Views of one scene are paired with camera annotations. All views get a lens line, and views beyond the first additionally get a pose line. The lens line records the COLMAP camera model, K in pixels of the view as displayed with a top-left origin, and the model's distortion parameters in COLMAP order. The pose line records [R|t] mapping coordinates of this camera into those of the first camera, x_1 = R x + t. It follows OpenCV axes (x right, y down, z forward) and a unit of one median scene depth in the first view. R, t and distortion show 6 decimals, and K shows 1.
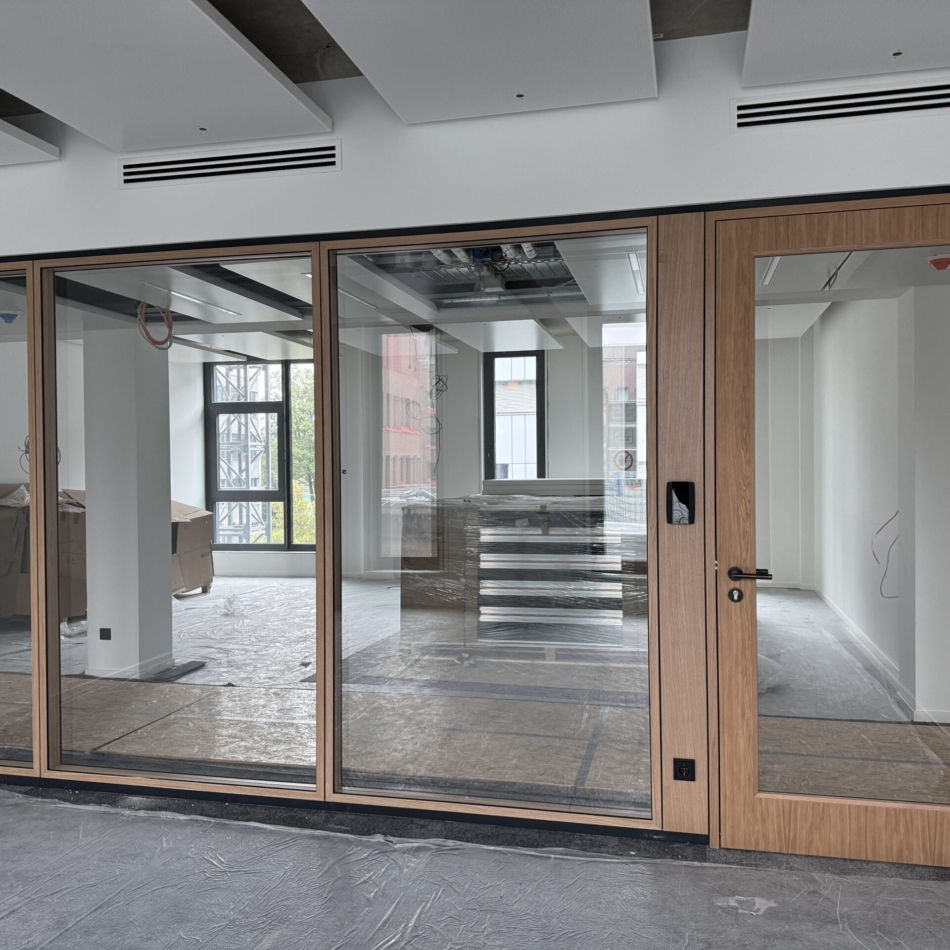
lens RADIAL K [[880.9, 0, 476.9], [0, 880.9, 475.4], [0, 0, 1]] dist [0.028413, 0.000000]
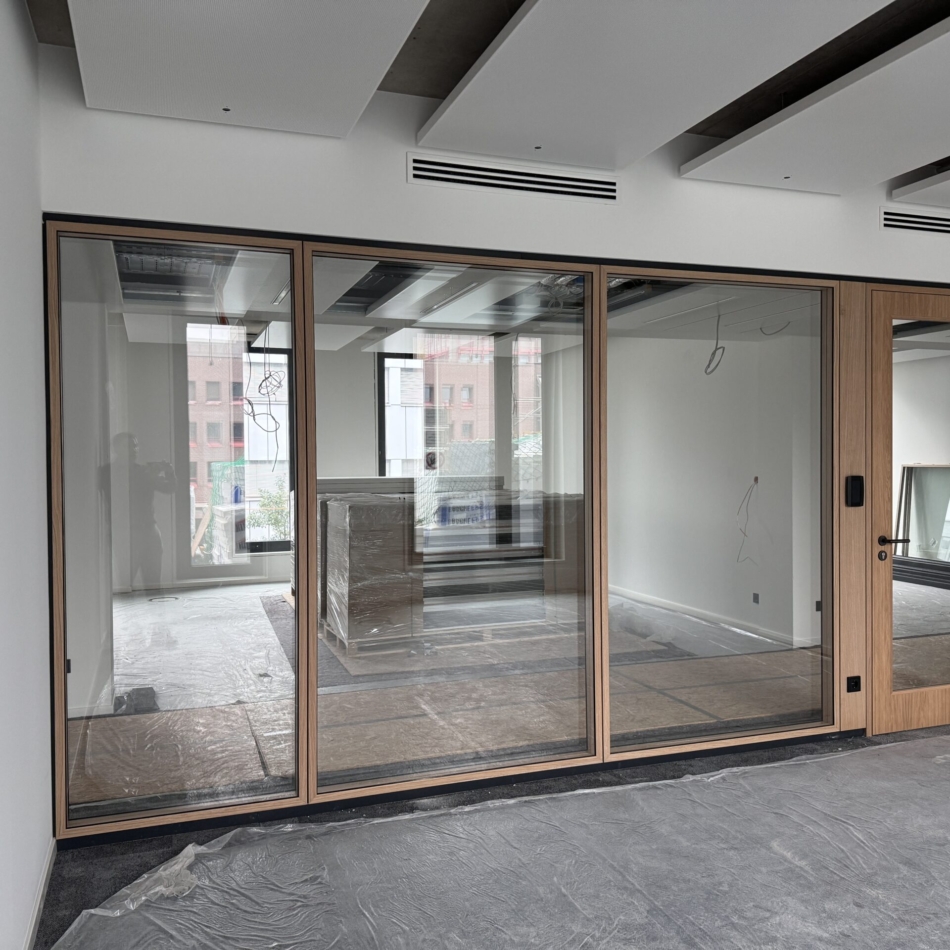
lens RADIAL K [[880.9, 0, 477.4], [0, 880.9, 473.9], [0, 0, 1]] dist [0.028413, 0.000000]
pose [[0.834846, -0.006707, 0.550443, -0.994262], [0.006799, 0.999975, 0.001872, -0.002388], [-0.550441, 0.002180, 0.834871, 0.162688]]
